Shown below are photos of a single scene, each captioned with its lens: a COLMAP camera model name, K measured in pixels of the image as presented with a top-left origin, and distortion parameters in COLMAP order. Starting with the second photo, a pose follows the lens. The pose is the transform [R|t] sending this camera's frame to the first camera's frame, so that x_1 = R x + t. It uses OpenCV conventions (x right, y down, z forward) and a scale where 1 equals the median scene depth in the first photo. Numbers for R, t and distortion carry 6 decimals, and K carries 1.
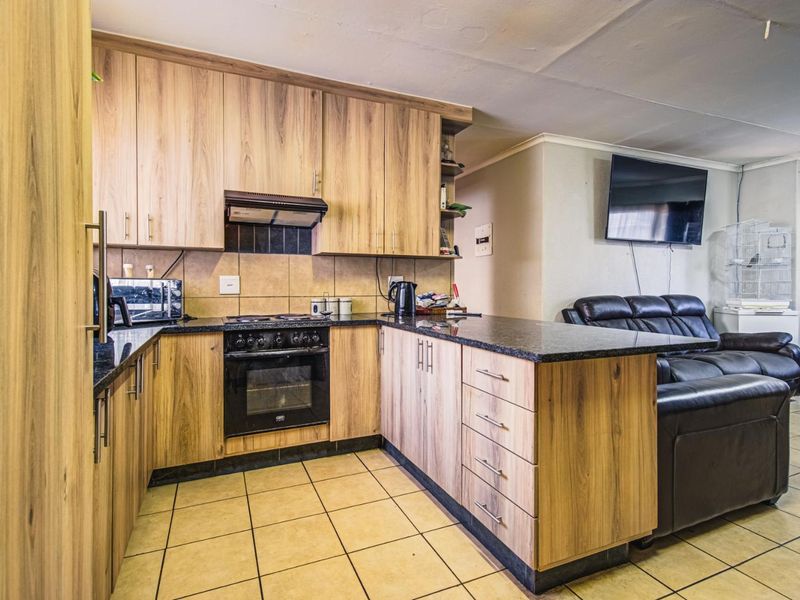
lens RADIAL K [[414.5, 0, 399.6], [0, 414.5, 294.1], [0, 0, 1]] dist [0.019717, -0.003317]
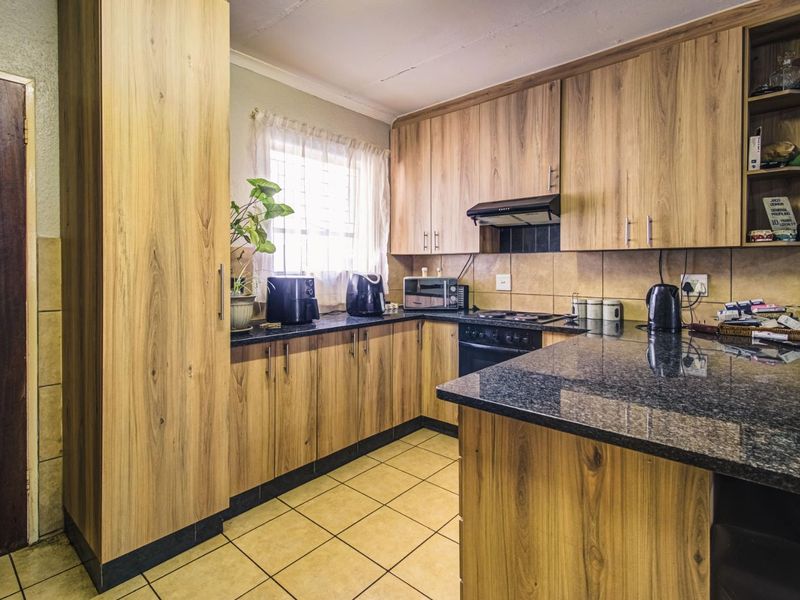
lens RADIAL K [[414.5, 0, 374.4], [0, 414.5, 278.1], [0, 0, 1]] dist [0.019717, -0.003317]
pose [[0.402903, 0.016956, -0.915085, 0.495526], [-0.012580, 0.999837, 0.012987, -0.045490], [0.915156, 0.006279, 0.403051, 0.232985]]
